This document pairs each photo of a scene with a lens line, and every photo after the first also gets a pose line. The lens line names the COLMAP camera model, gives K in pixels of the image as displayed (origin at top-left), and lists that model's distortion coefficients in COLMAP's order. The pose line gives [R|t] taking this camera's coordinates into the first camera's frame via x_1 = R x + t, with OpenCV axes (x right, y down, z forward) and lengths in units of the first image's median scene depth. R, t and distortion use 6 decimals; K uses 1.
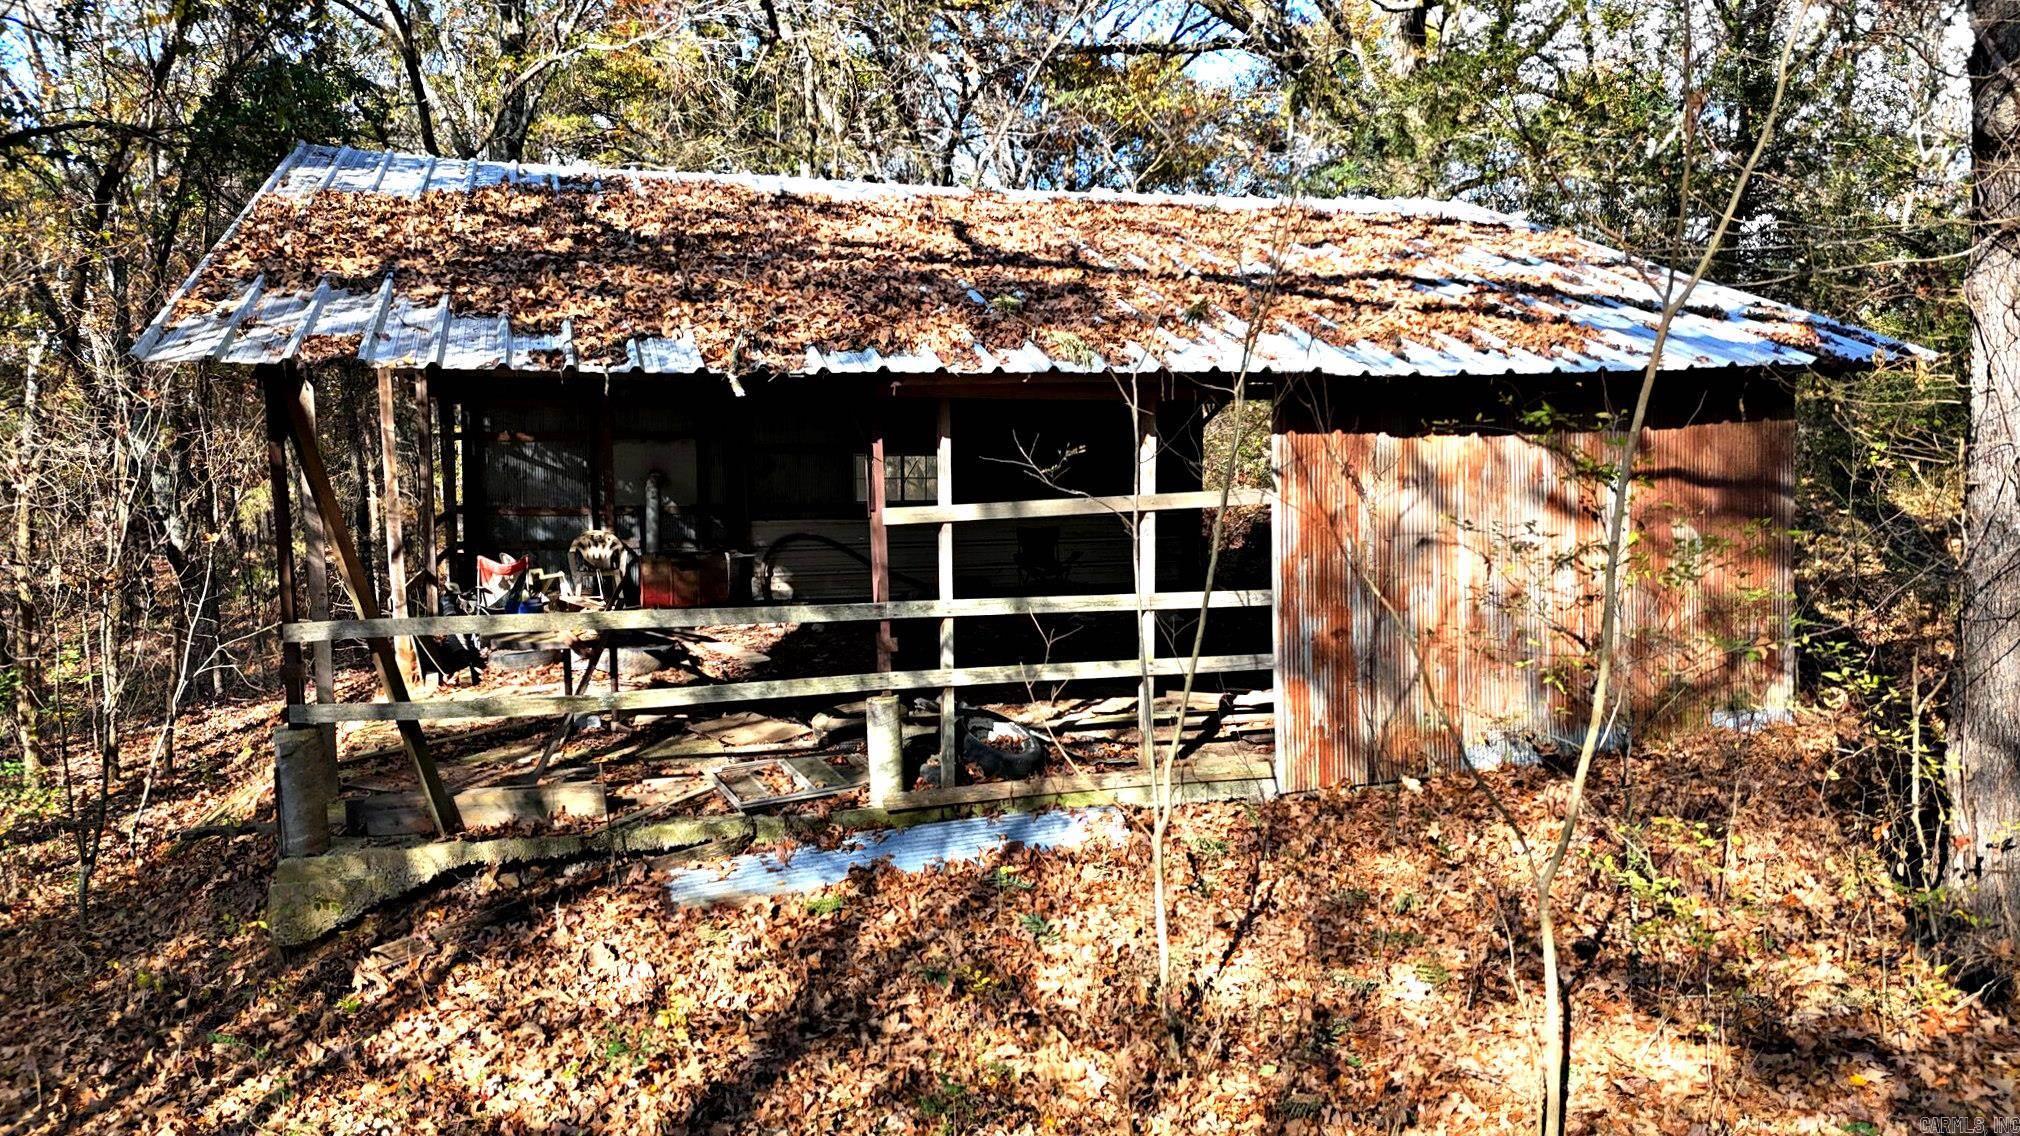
lens RADIAL K [[1509.7, 0, 1010.0], [0, 1509.7, 568.0], [0, 0, 1]] dist [0.109267, -0.107129]
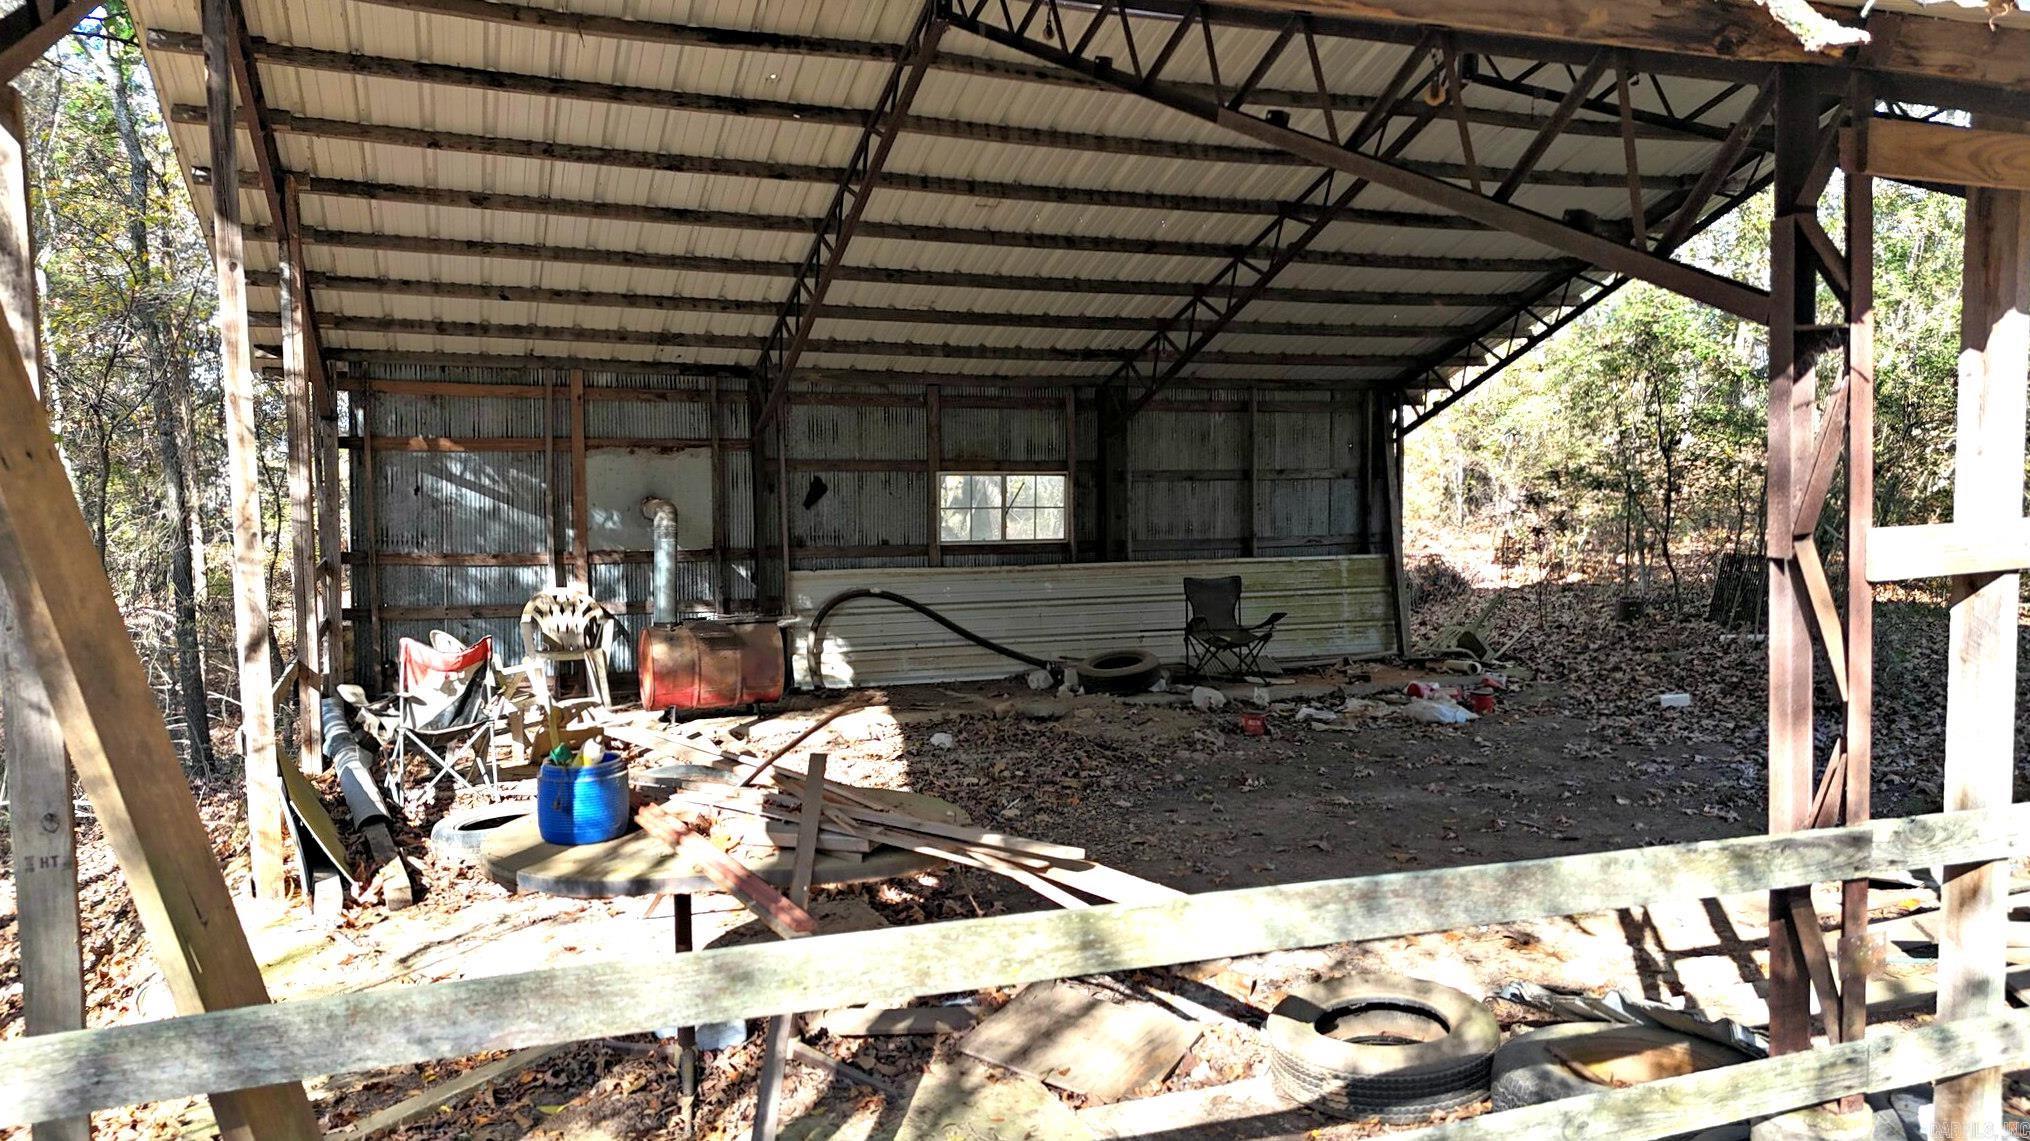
lens RADIAL K [[1517.2, 0, 1015.0], [0, 1517.2, 570.5], [0, 0, 1]] dist [0.109267, -0.107129]
pose [[0.995579, -0.008642, 0.093533, -0.140869], [0.011400, 0.999515, -0.028991, -0.011104], [-0.093237, 0.029929, 0.995194, 0.331707]]
